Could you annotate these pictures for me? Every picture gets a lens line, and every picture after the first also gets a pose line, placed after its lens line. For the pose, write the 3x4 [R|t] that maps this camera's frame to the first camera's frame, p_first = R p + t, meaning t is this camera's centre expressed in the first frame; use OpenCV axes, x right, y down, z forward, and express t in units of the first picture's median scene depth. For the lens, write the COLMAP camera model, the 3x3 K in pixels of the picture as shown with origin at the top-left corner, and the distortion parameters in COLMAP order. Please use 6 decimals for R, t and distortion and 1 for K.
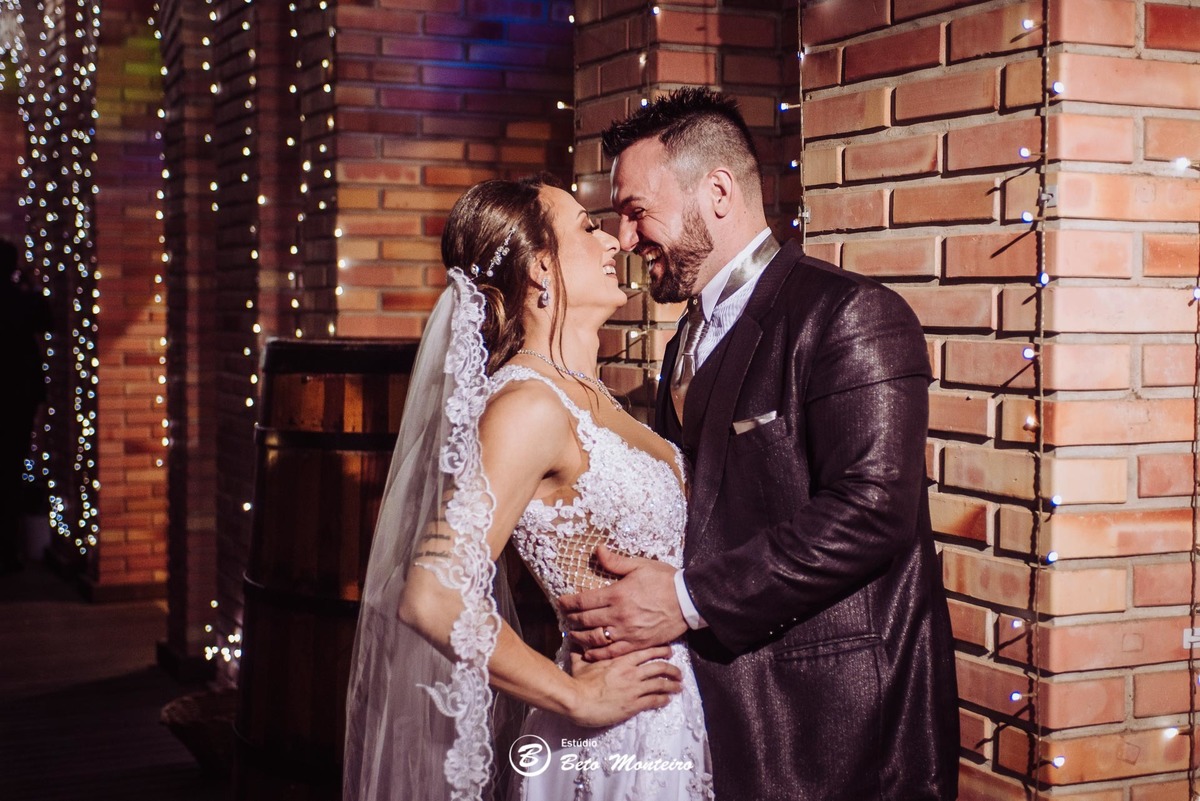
lens RADIAL K [[1812.2, 0, 633.9], [0, 1812.2, 401.5], [0, 0, 1]] dist [0.040871, 0.000000]
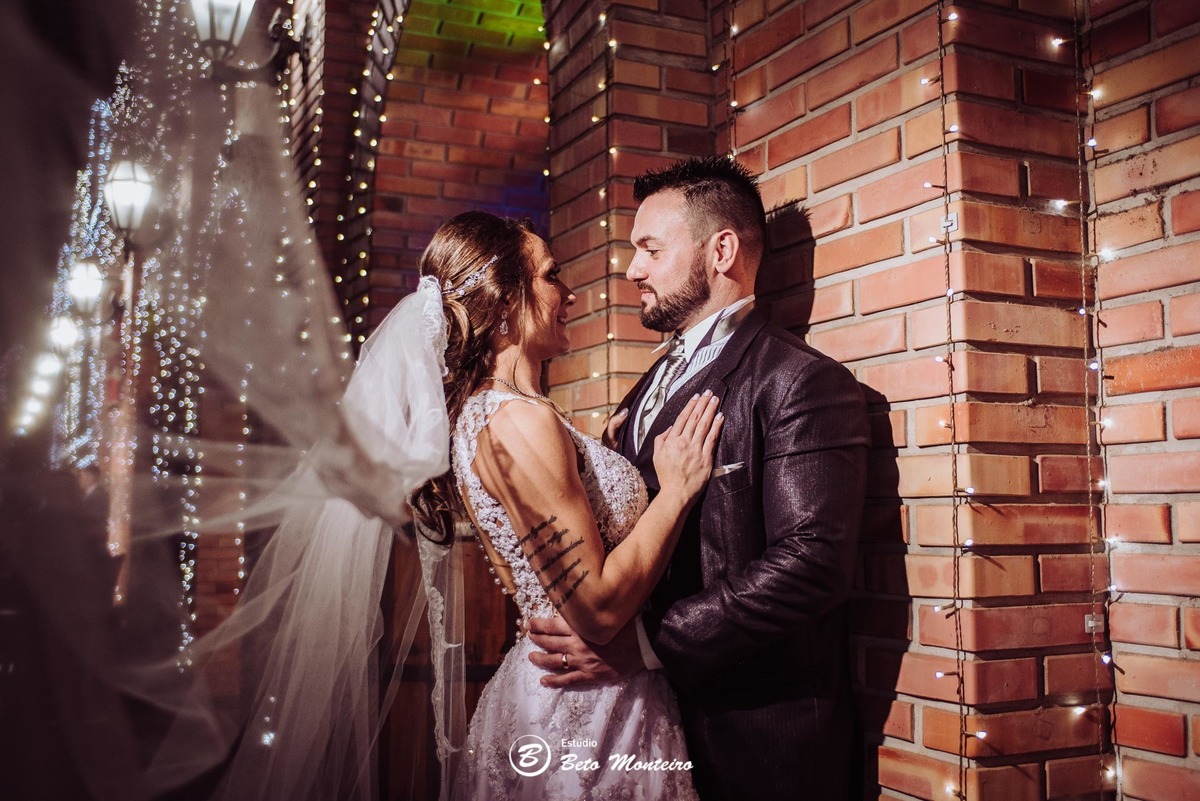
lens RADIAL K [[1315.0, 0, 659.9], [0, 1315.0, 374.9], [0, 0, 1]] dist [-0.042251, 0.000000]
pose [[0.999413, -0.005366, 0.033841, 0.008091], [0.010614, 0.987563, -0.156867, 0.045156], [-0.032578, 0.157134, 0.987040, 0.089071]]
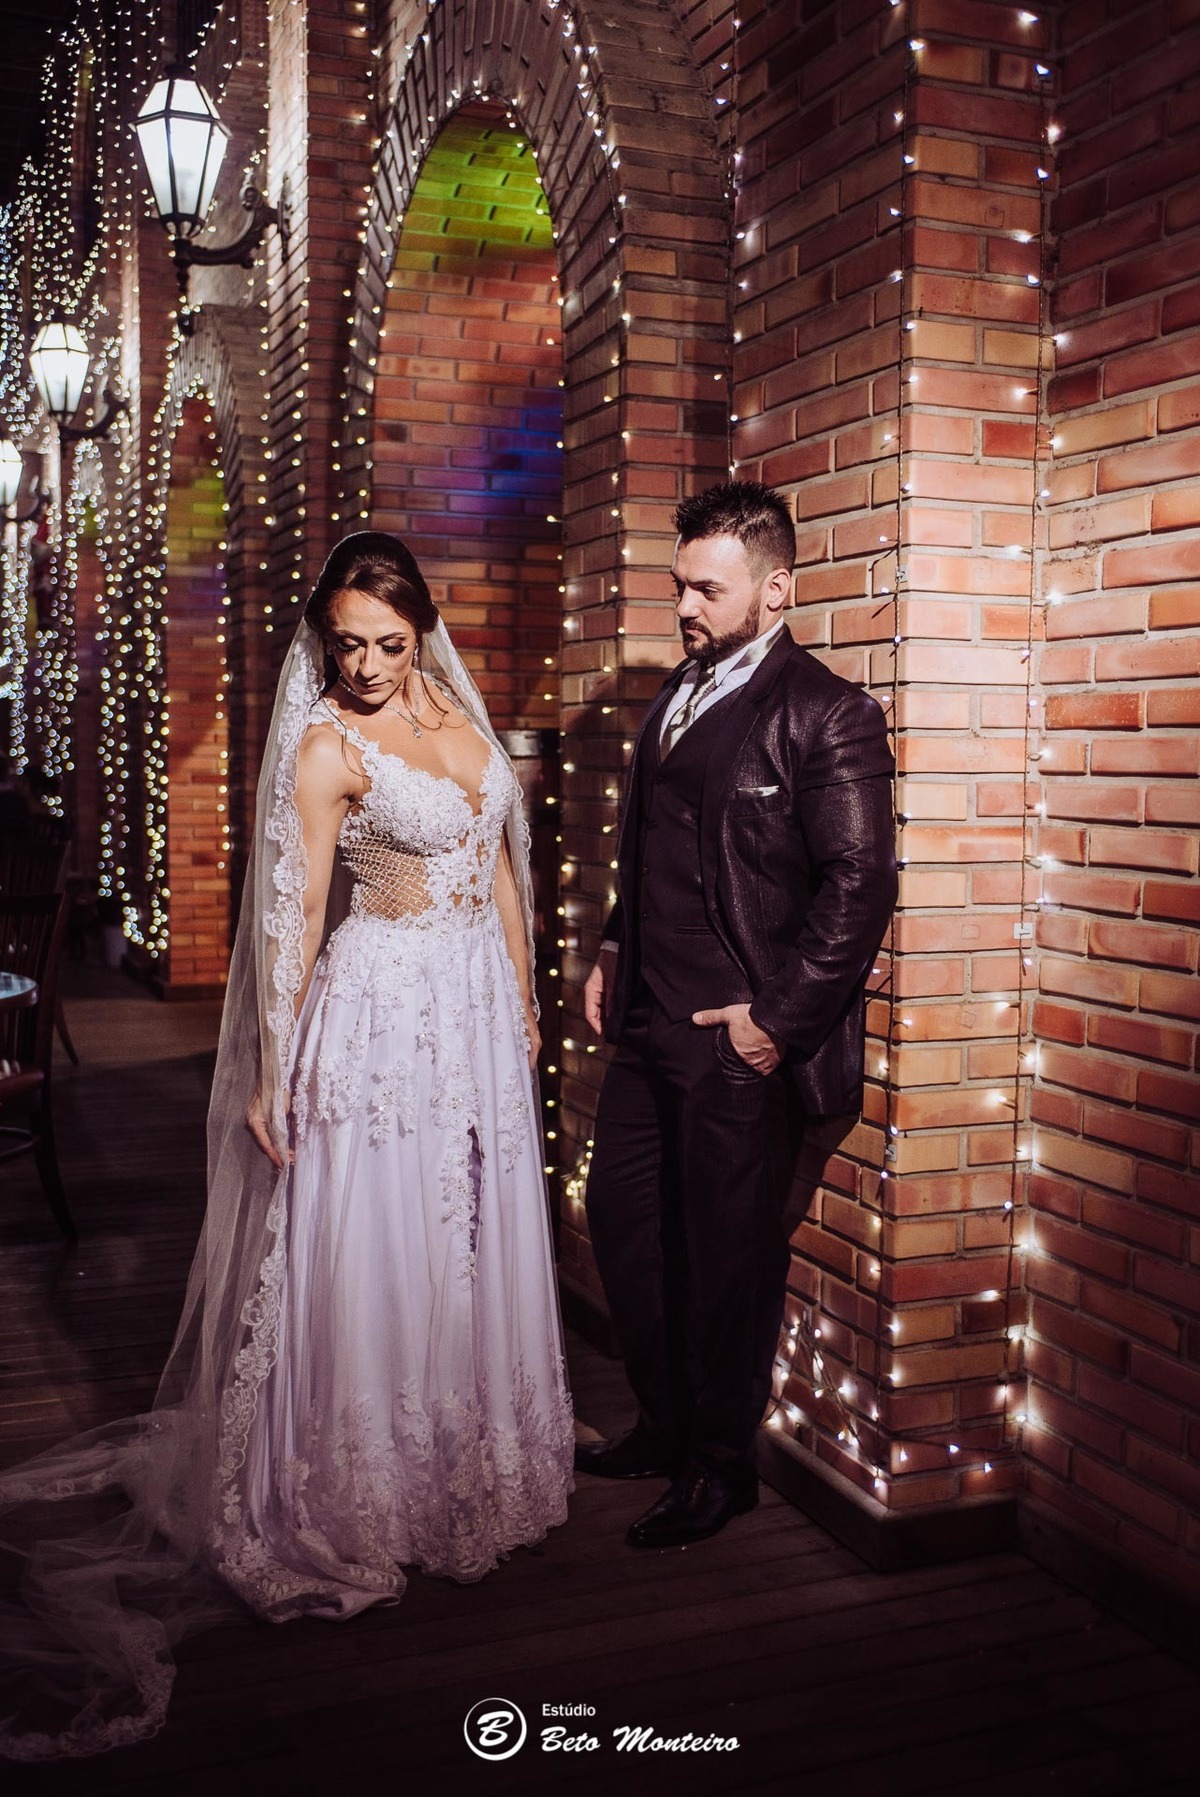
lens RADIAL K [[1800.7, 0, 599.9], [0, 1800.7, 894.0], [0, 0, 1]] dist [-0.030261, 0.000000]
pose [[0.998610, 0.005750, -0.052396, 0.036000], [-0.004416, 0.999664, 0.025546, 0.032759], [0.052526, -0.025279, 0.998300, -0.108434]]
